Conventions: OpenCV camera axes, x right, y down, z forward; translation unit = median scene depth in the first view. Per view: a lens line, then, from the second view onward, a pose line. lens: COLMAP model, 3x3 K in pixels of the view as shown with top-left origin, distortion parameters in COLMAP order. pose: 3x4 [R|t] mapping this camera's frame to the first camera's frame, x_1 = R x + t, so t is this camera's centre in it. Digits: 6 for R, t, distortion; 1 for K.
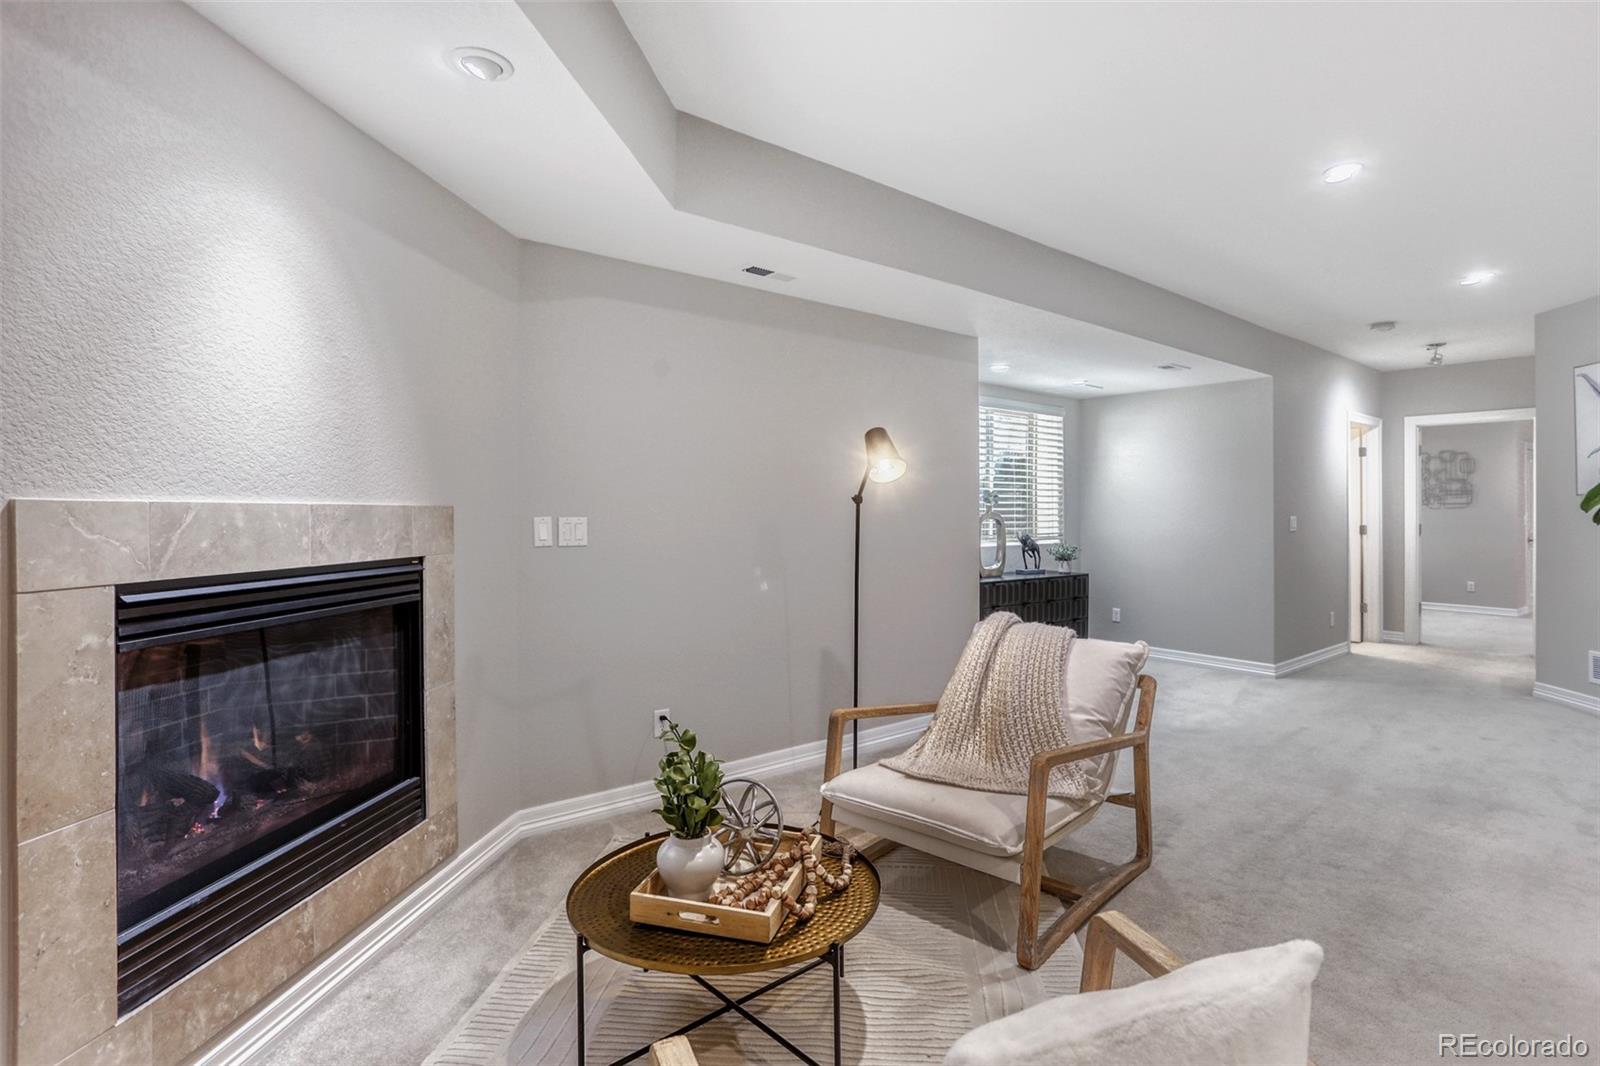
lens RADIAL K [[783.4, 0, 798.2], [0, 783.4, 532.5], [0, 0, 1]] dist [-0.009317, 0.003648]
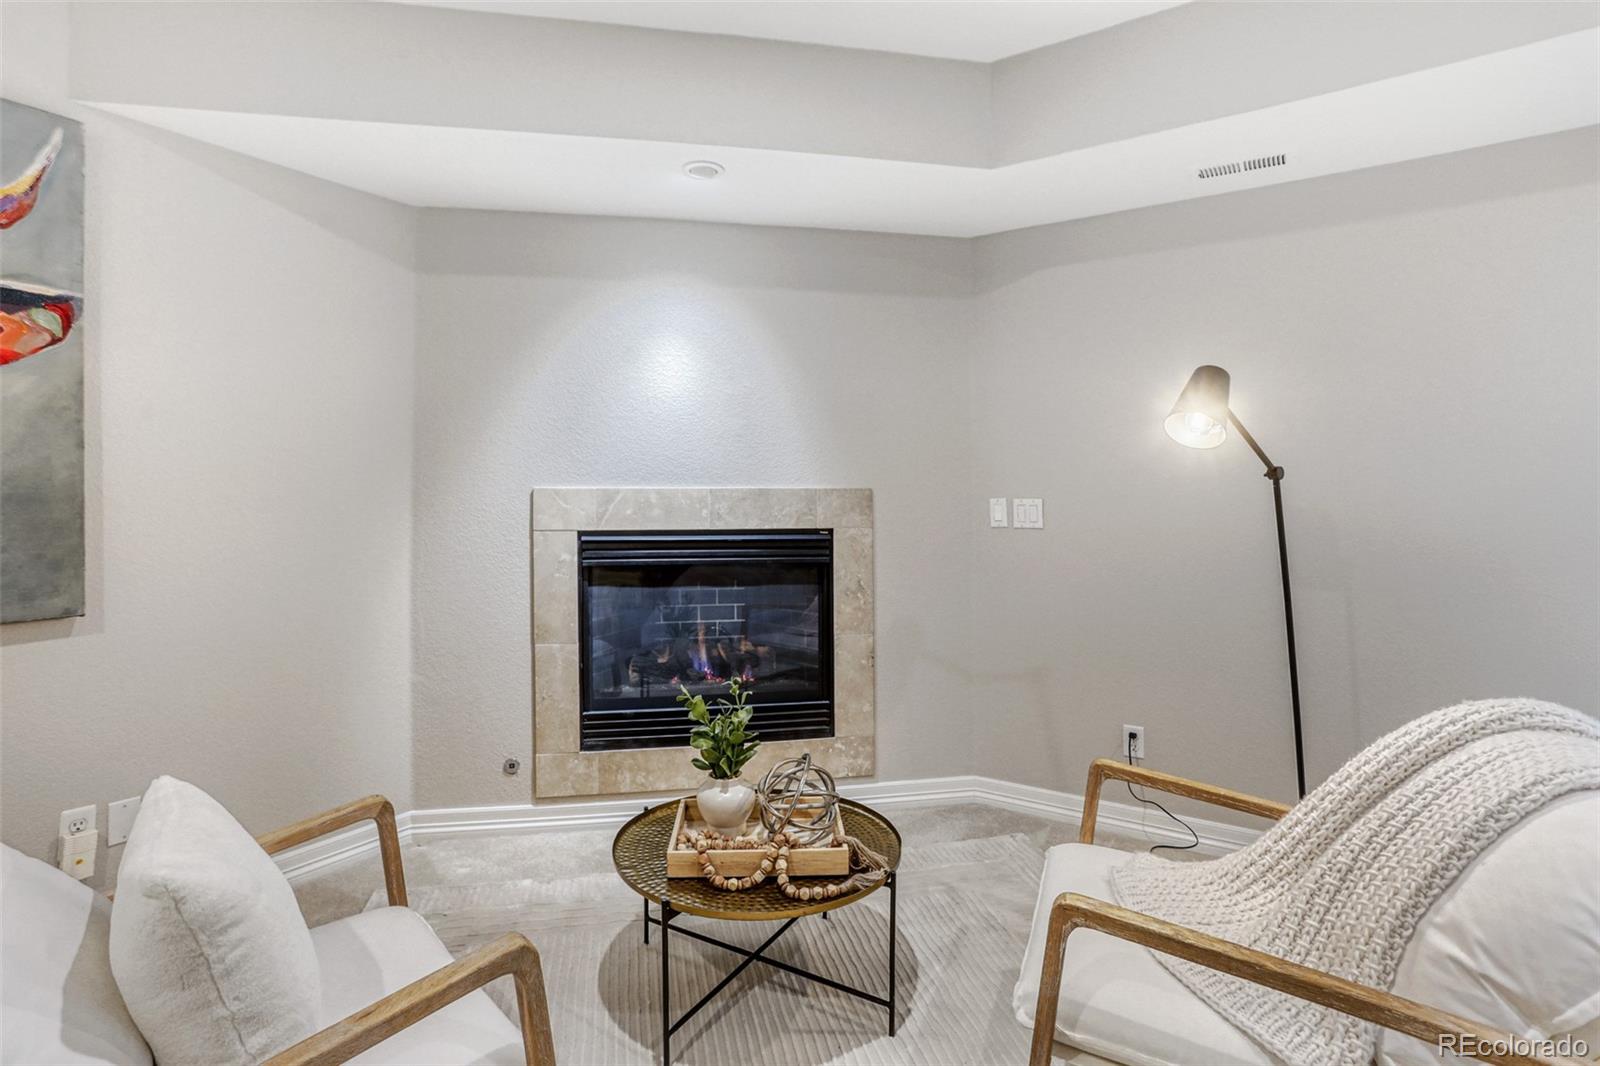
lens RADIAL K [[783.4, 0, 798.0], [0, 783.4, 517.2], [0, 0, 1]] dist [-0.009317, 0.003648]
pose [[0.304013, 0.017174, -0.952513, 0.752711], [-0.022504, 0.999688, 0.010842, -0.000499], [0.952402, 0.018139, 0.304304, 0.587868]]
